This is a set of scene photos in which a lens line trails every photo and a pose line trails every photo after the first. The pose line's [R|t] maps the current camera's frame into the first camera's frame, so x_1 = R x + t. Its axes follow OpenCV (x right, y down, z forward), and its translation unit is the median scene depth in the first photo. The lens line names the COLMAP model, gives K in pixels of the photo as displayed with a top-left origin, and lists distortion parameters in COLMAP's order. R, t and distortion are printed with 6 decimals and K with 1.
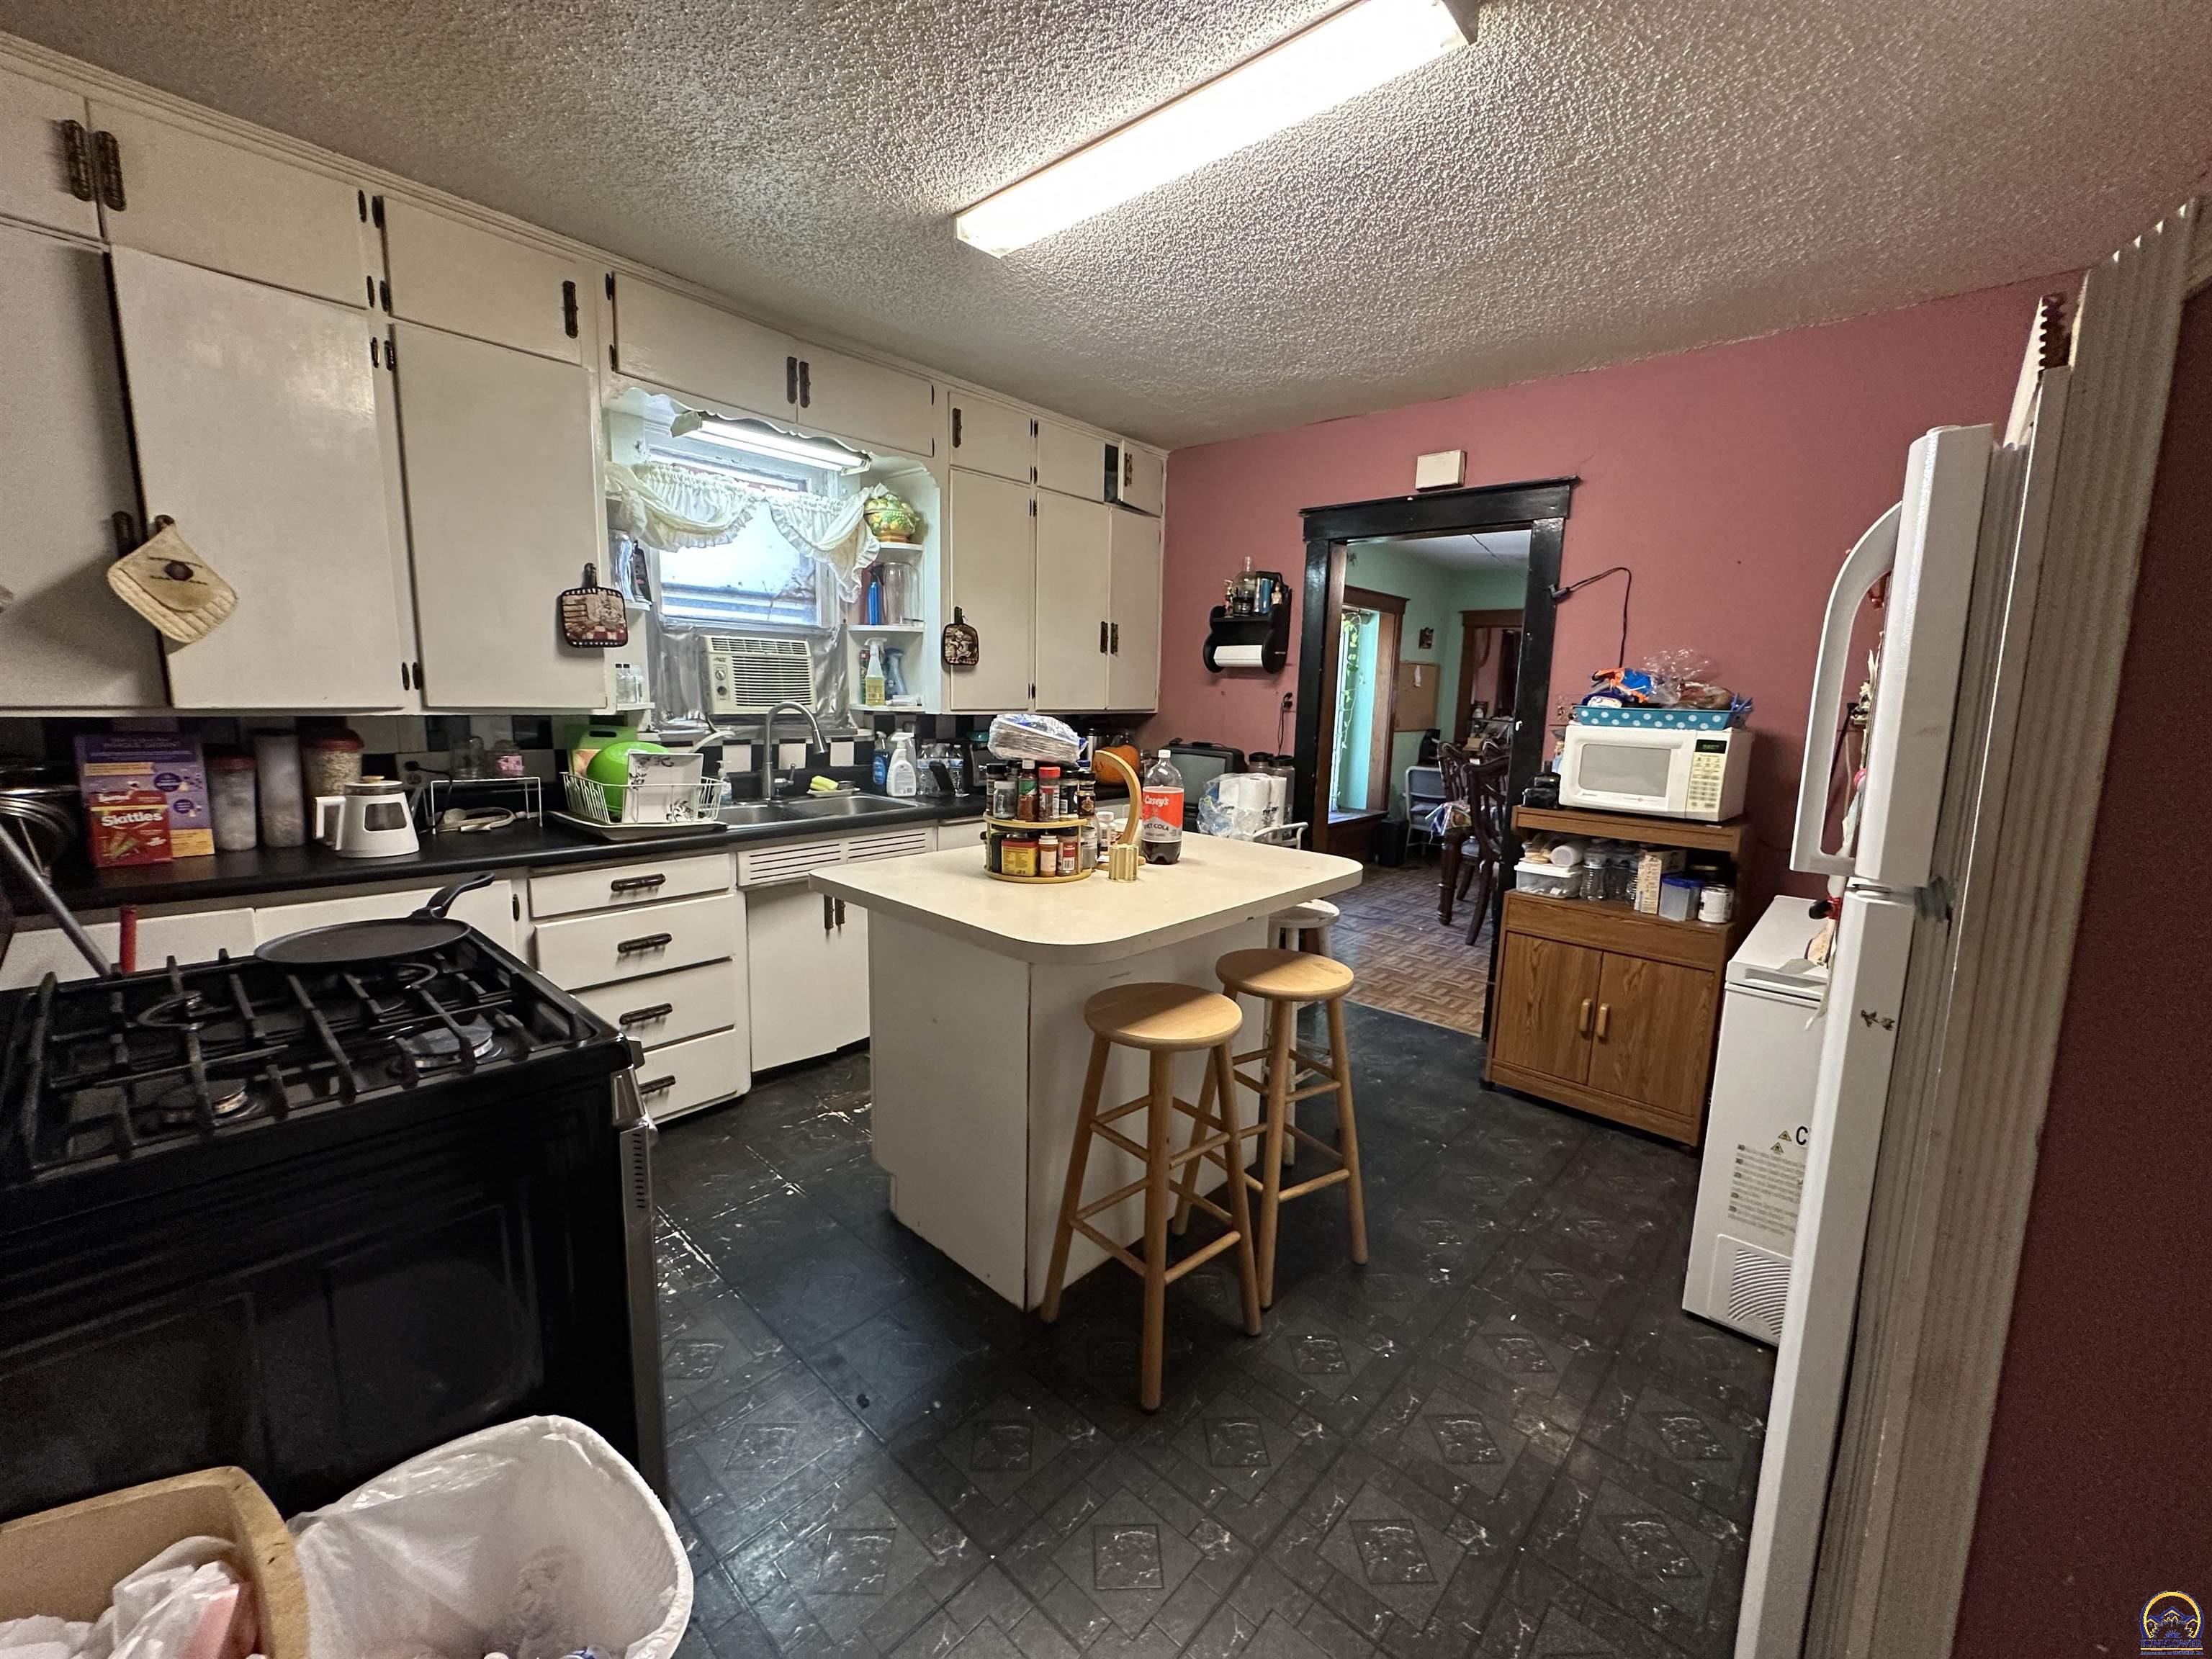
lens RADIAL K [[889.4, 0, 1103.6], [0, 889.4, 832.7], [0, 0, 1]] dist [0.000369, 0.000442]
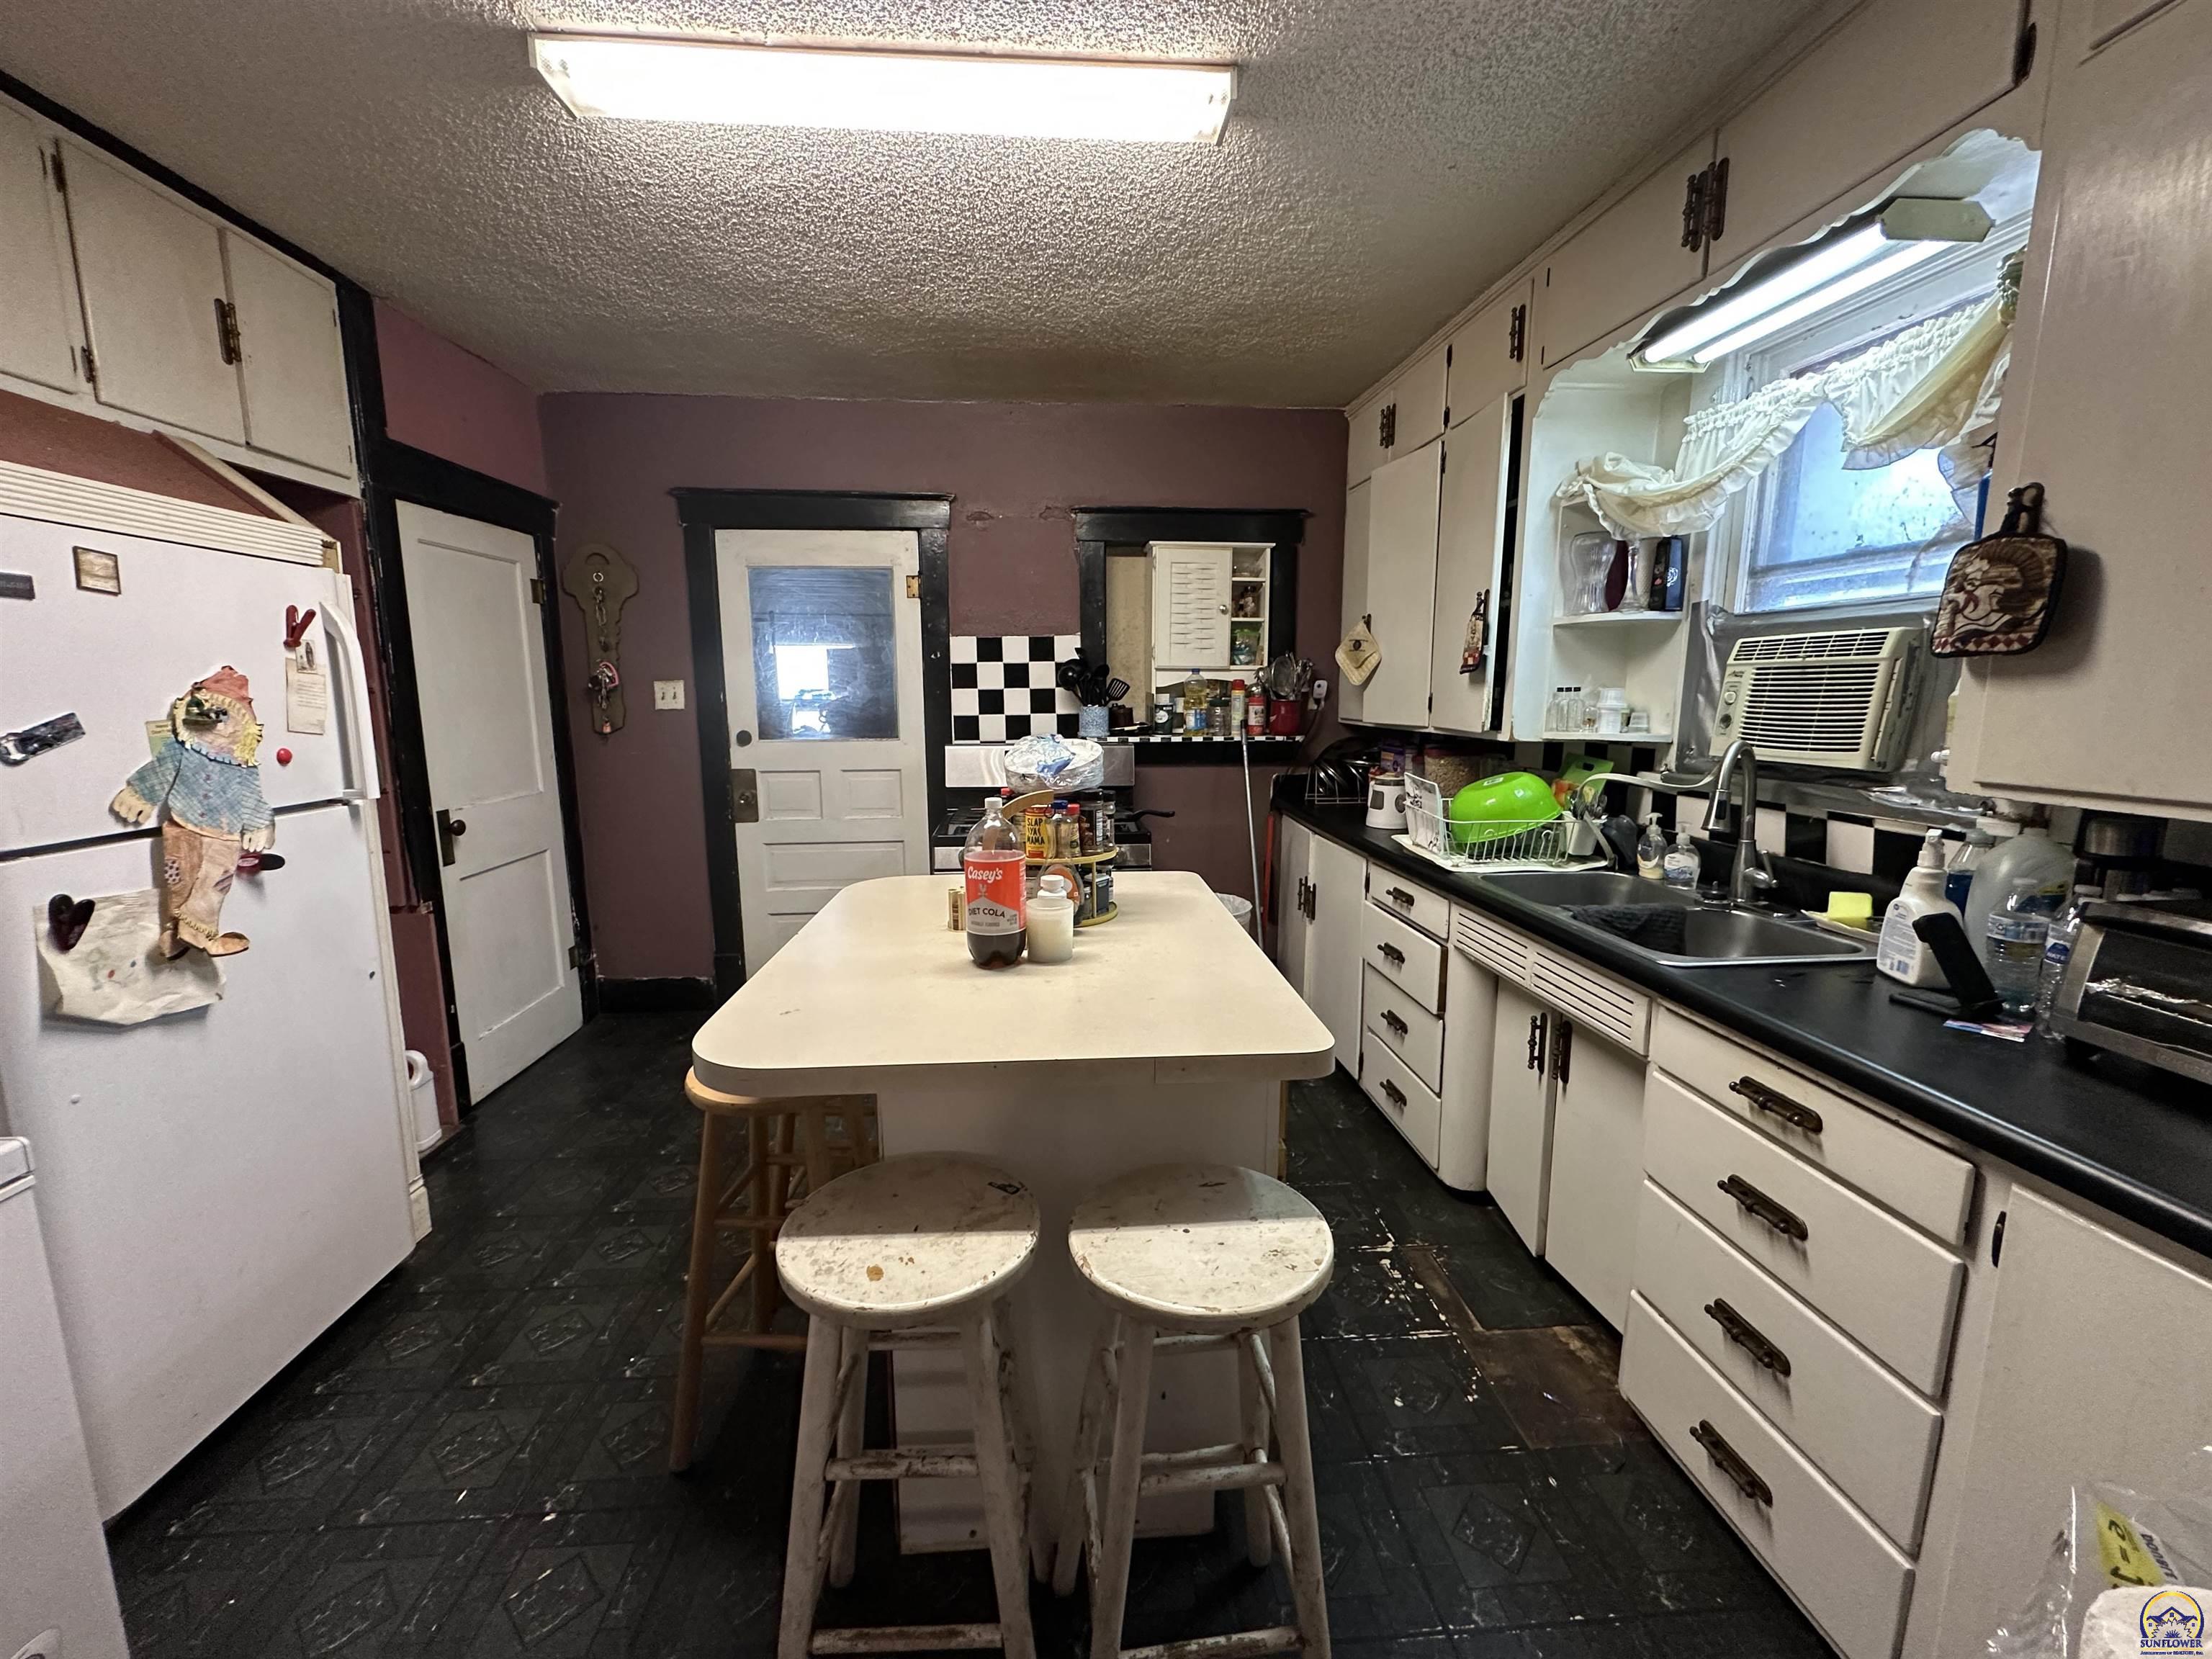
lens RADIAL K [[889.4, 0, 1103.6], [0, 889.4, 832.7], [0, 0, 1]] dist [0.000369, 0.000442]
pose [[-0.674931, 0.092495, -0.732061, 0.371560], [-0.135983, 0.959528, 0.246605, -0.177447], [0.725243, 0.265989, -0.635038, 1.087090]]
